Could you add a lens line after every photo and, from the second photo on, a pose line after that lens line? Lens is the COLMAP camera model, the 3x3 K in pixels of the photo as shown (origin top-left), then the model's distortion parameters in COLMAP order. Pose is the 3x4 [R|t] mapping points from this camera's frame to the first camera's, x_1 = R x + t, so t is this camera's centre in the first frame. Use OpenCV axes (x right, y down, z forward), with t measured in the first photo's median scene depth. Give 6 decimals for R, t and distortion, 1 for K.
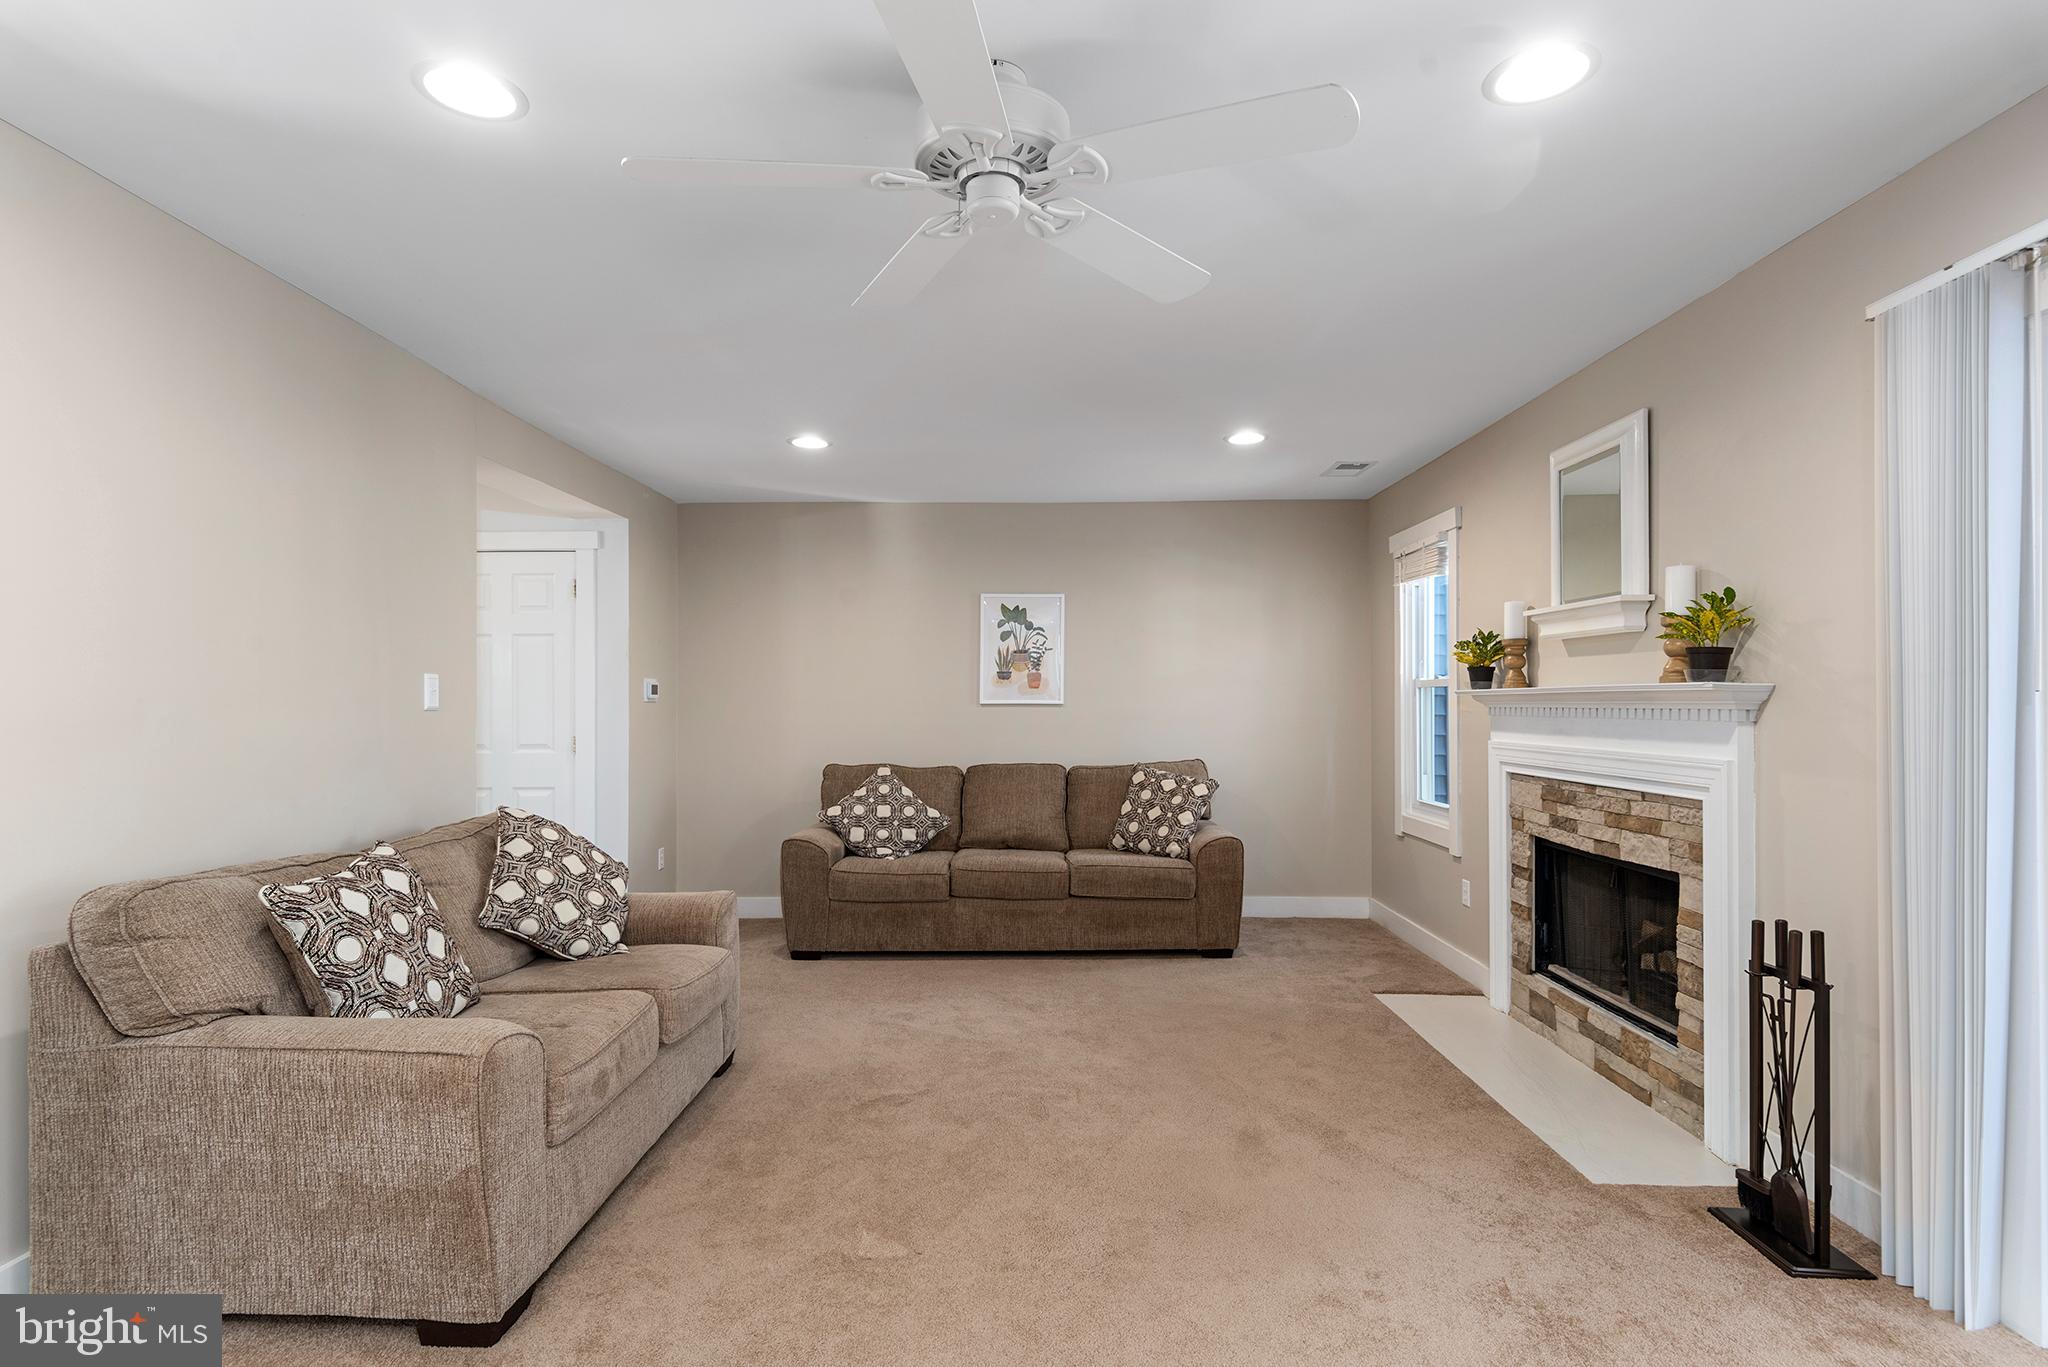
lens RADIAL K [[957.6, 0, 1021.3], [0, 957.6, 698.9], [0, 0, 1]] dist [0.000018, -0.000403]
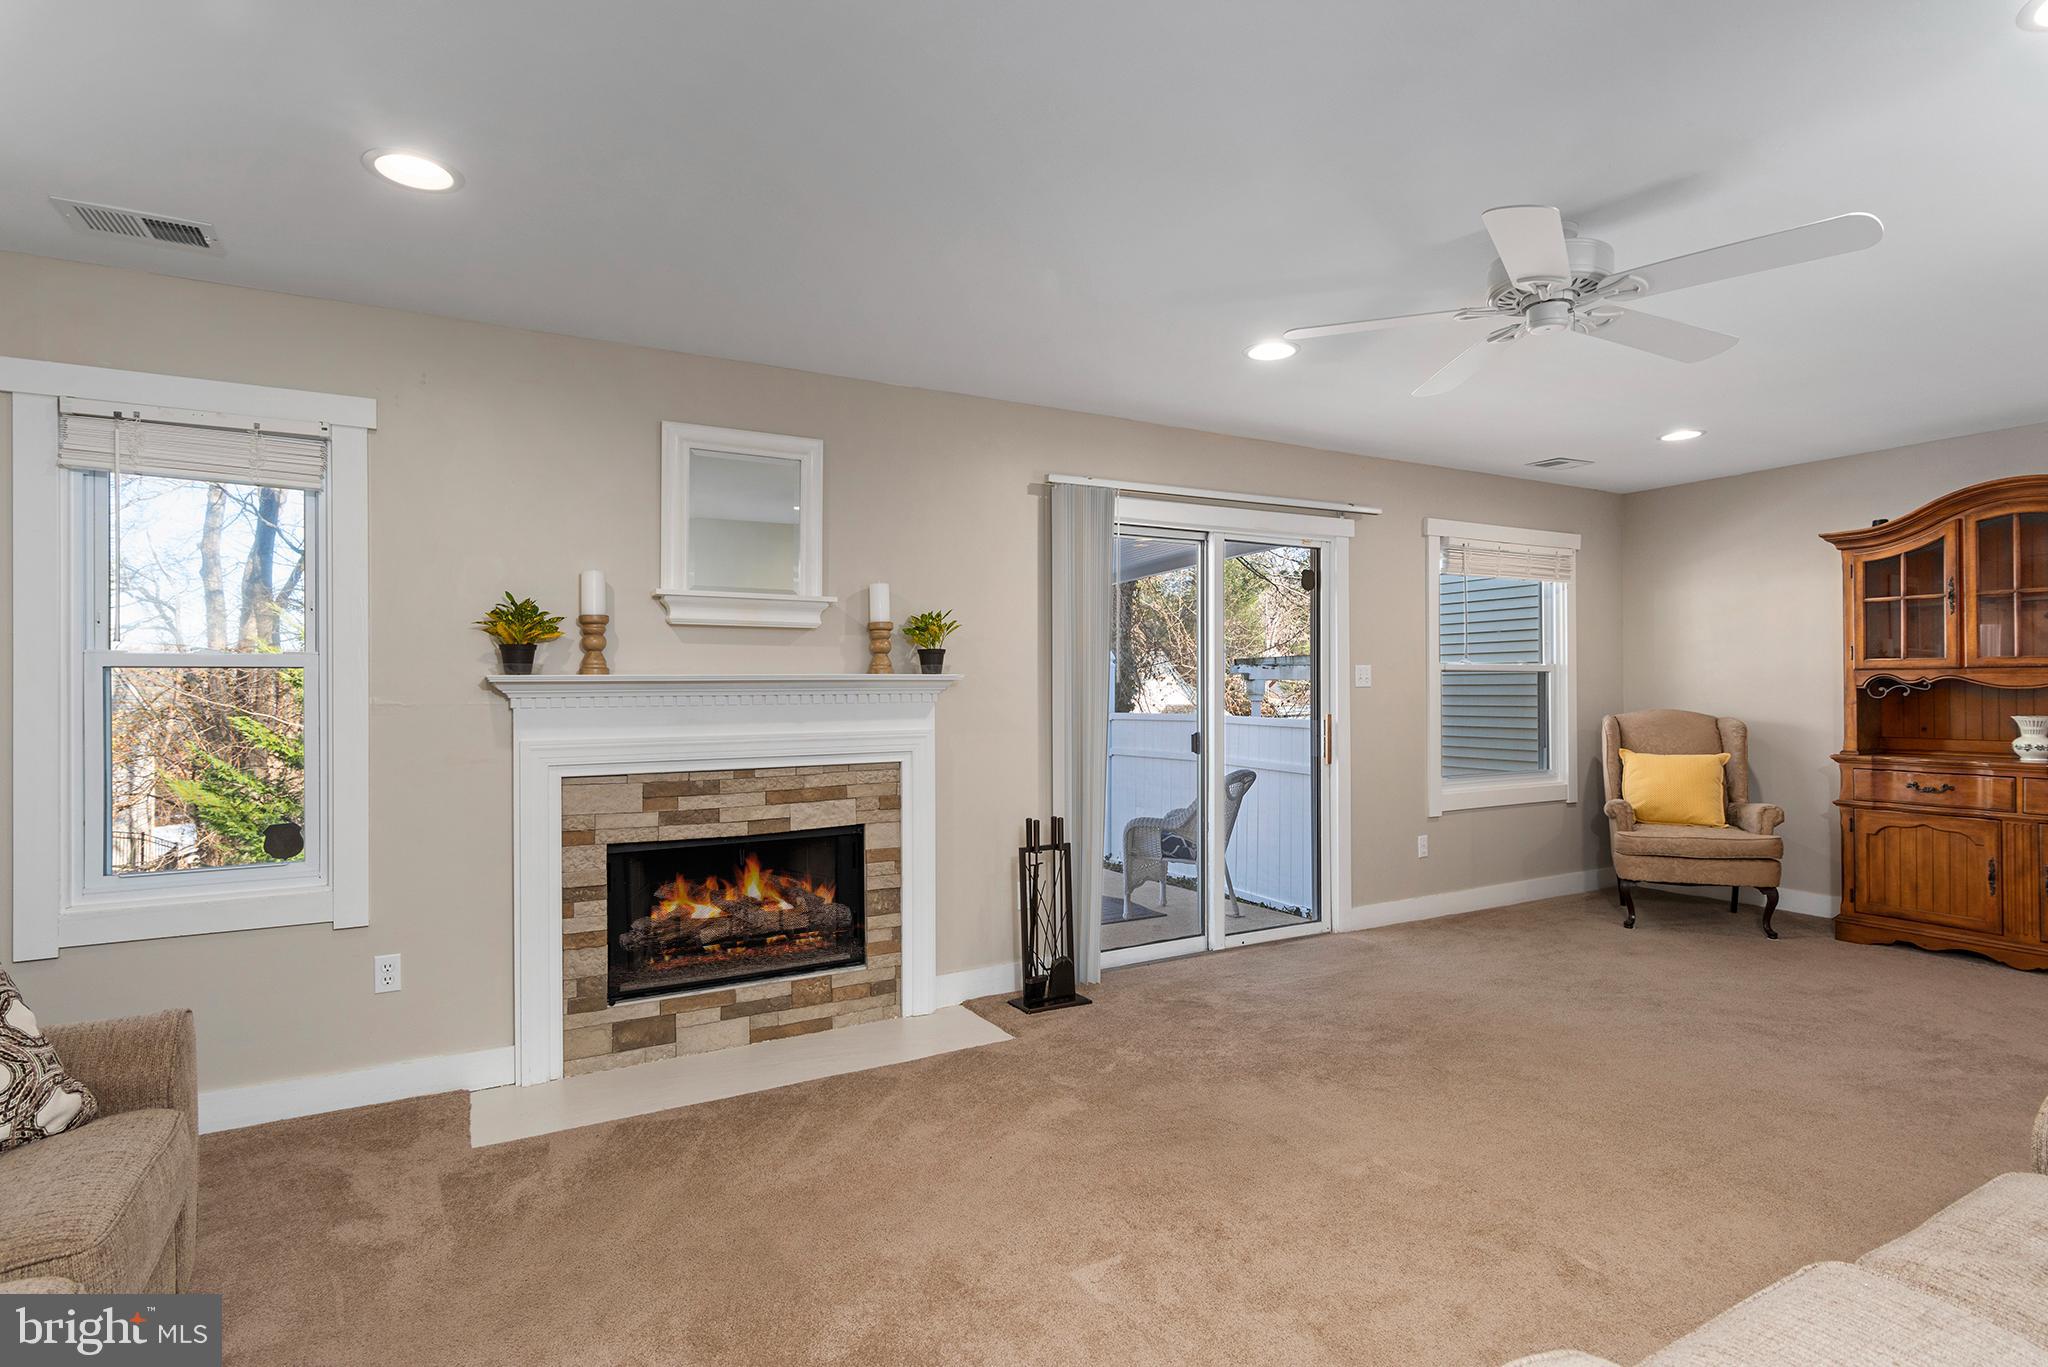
lens RADIAL K [[1002.0, 0, 1021.4], [0, 1002.0, 687.4], [0, 0, 1]] dist [0.001065, -0.000297]
pose [[-0.482562, 0.006961, 0.875834, -0.475207], [0.005570, 0.999973, -0.004879, 0.007581], [-0.875844, 0.002524, -0.482588, 1.203778]]
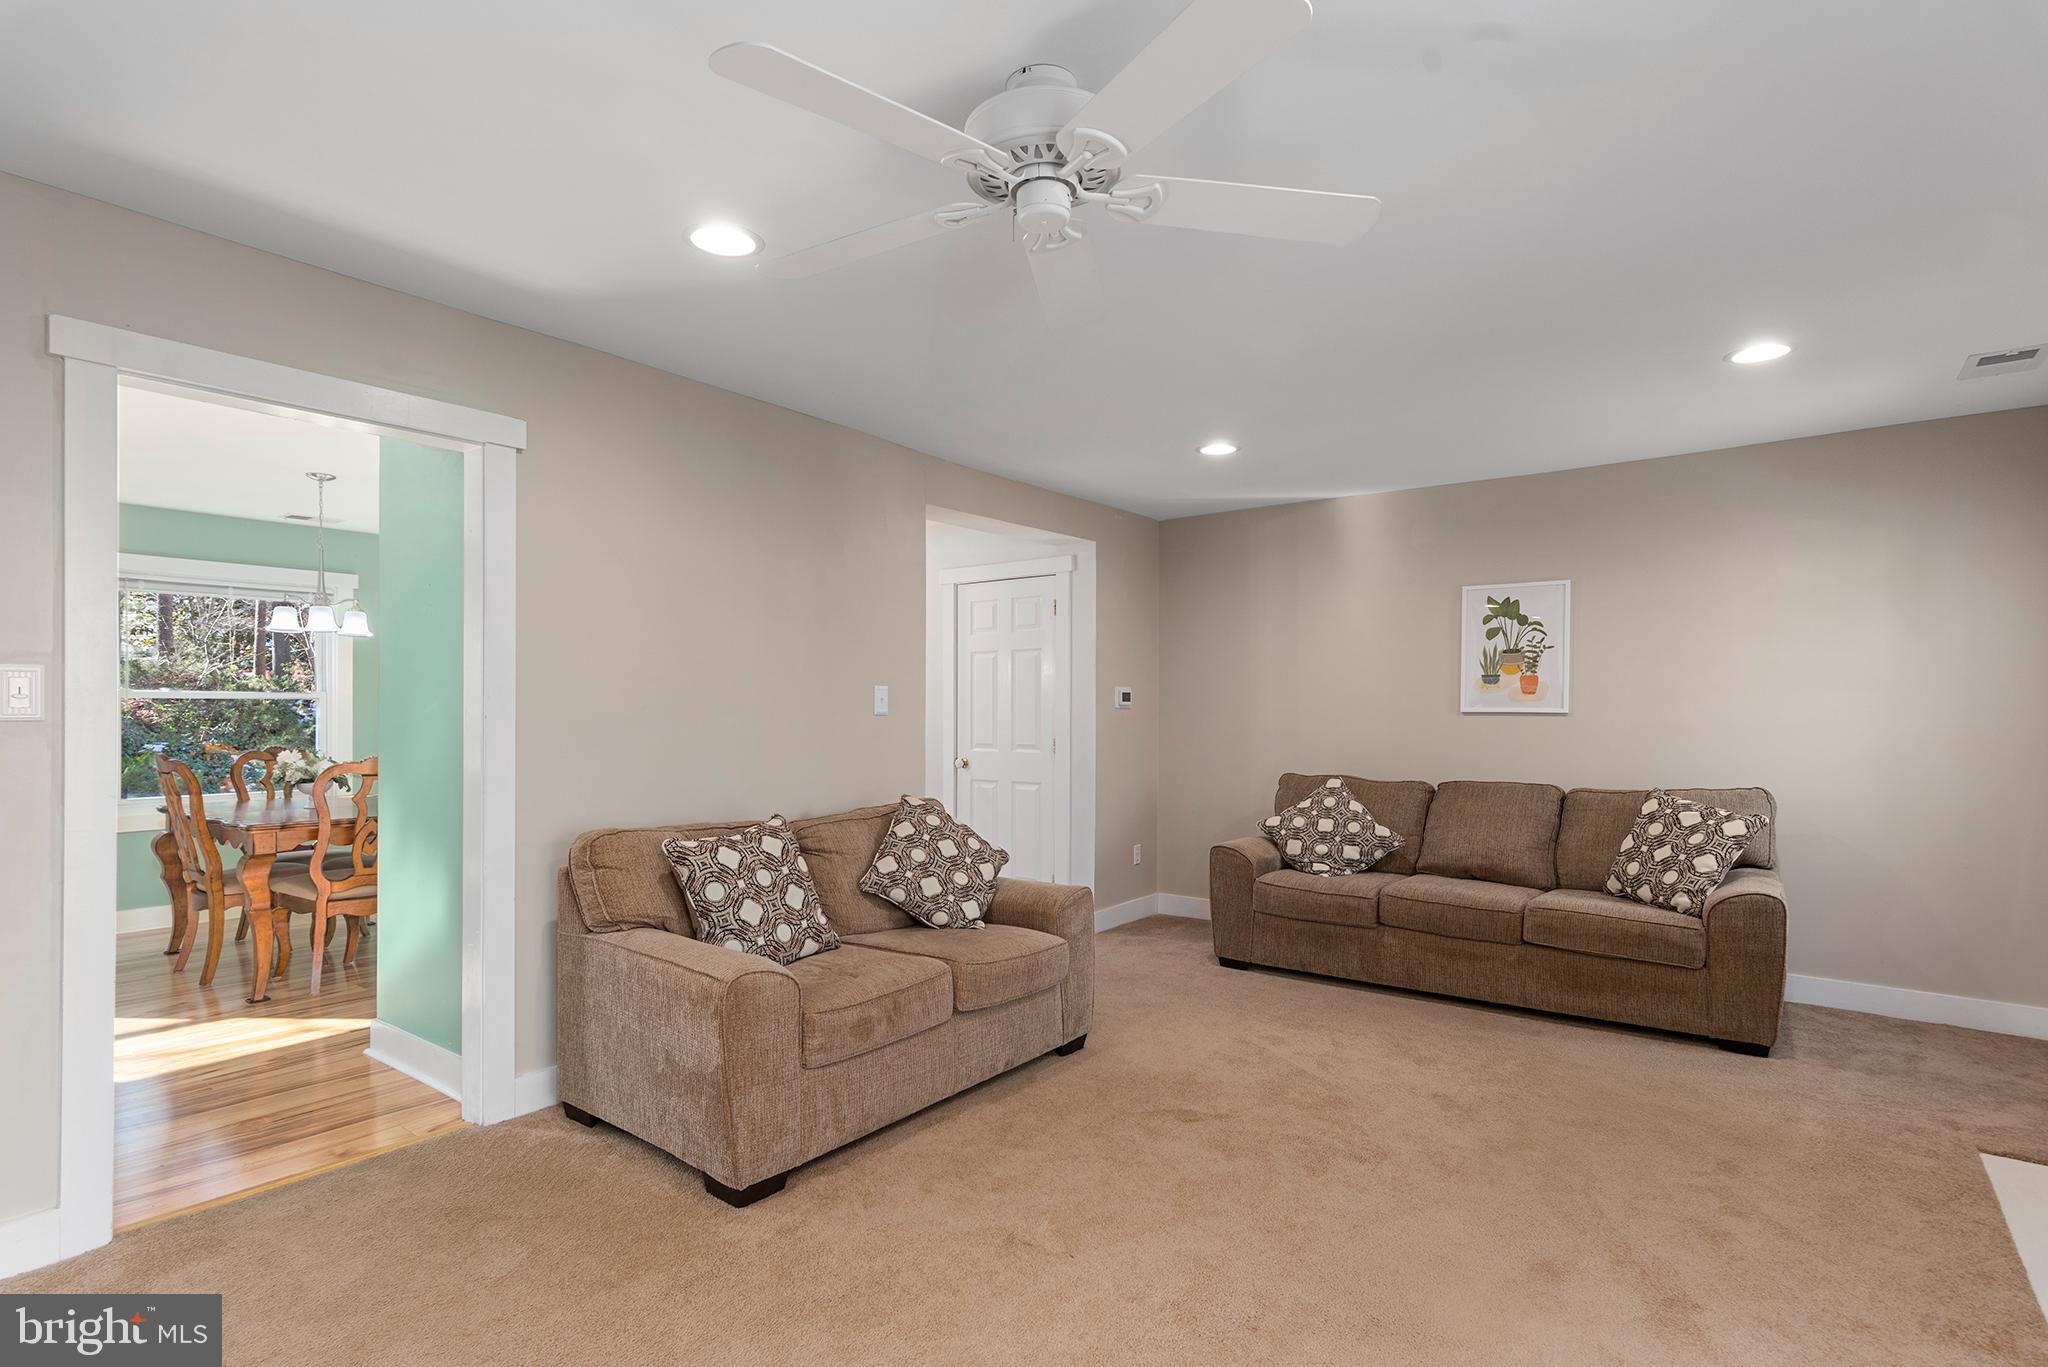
lens RADIAL K [[971.7, 0, 1045.9], [0, 971.7, 708.4], [0, 0, 1]] dist [0.001641, -0.000363]
pose [[0.813074, 0.003829, -0.582147, 0.280376], [-0.001306, 0.999988, 0.004754, -0.002978], [0.582158, -0.003106, 0.813070, 0.090034]]
